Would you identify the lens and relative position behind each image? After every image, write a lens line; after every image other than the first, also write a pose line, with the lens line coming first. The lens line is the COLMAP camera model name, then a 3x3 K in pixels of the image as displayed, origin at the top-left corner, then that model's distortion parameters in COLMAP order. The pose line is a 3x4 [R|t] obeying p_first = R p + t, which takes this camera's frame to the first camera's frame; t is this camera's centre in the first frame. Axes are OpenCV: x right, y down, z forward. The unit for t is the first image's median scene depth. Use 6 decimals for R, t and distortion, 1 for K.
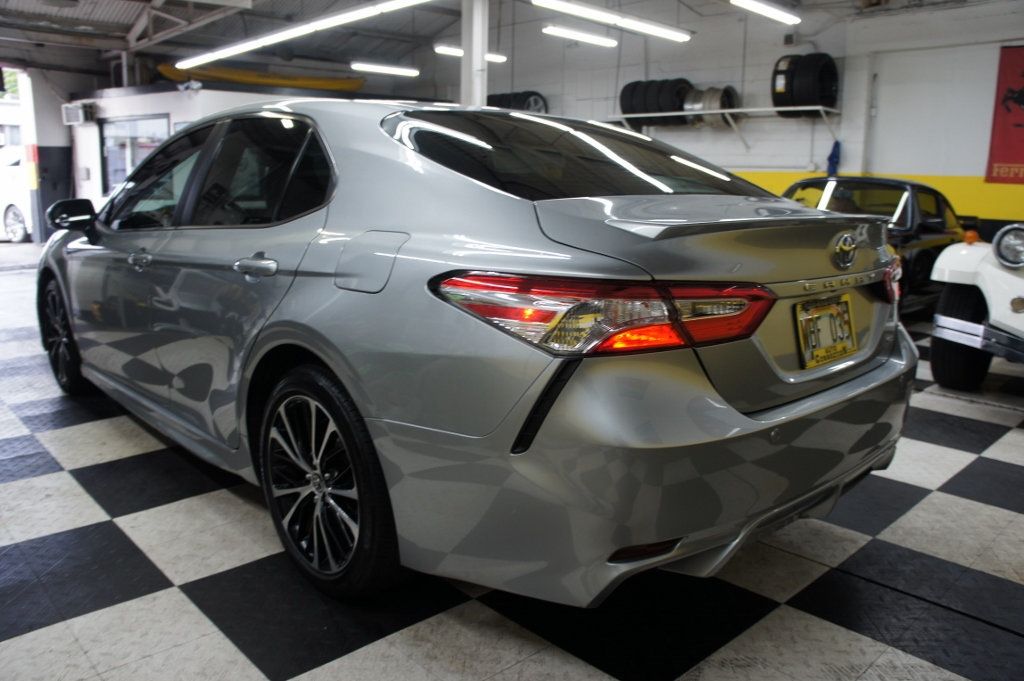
lens RADIAL K [[804.5, 0, 507.7], [0, 804.5, 337.8], [0, 0, 1]] dist [-0.183403, 0.135783]
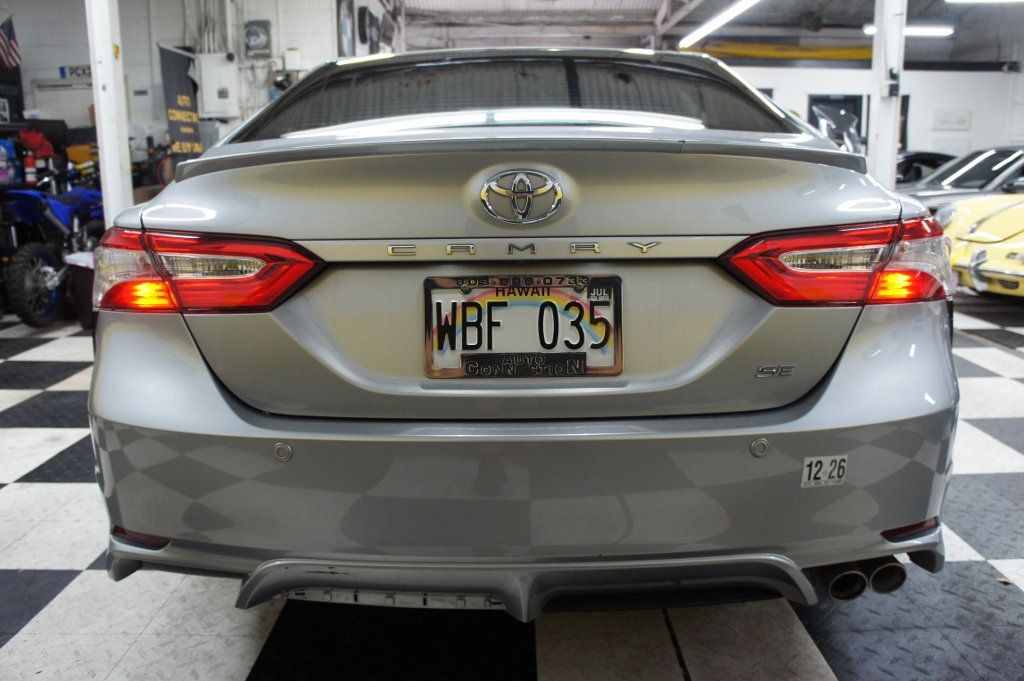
lens RADIAL K [[804.5, 0, 507.7], [0, 804.5, 337.8], [0, 0, 1]] dist [-0.183403, 0.135783]
pose [[0.724250, 0.122595, -0.678552, 0.175971], [-0.109392, 0.992034, 0.062473, -0.008361], [0.680805, 0.028982, 0.731891, 0.111179]]
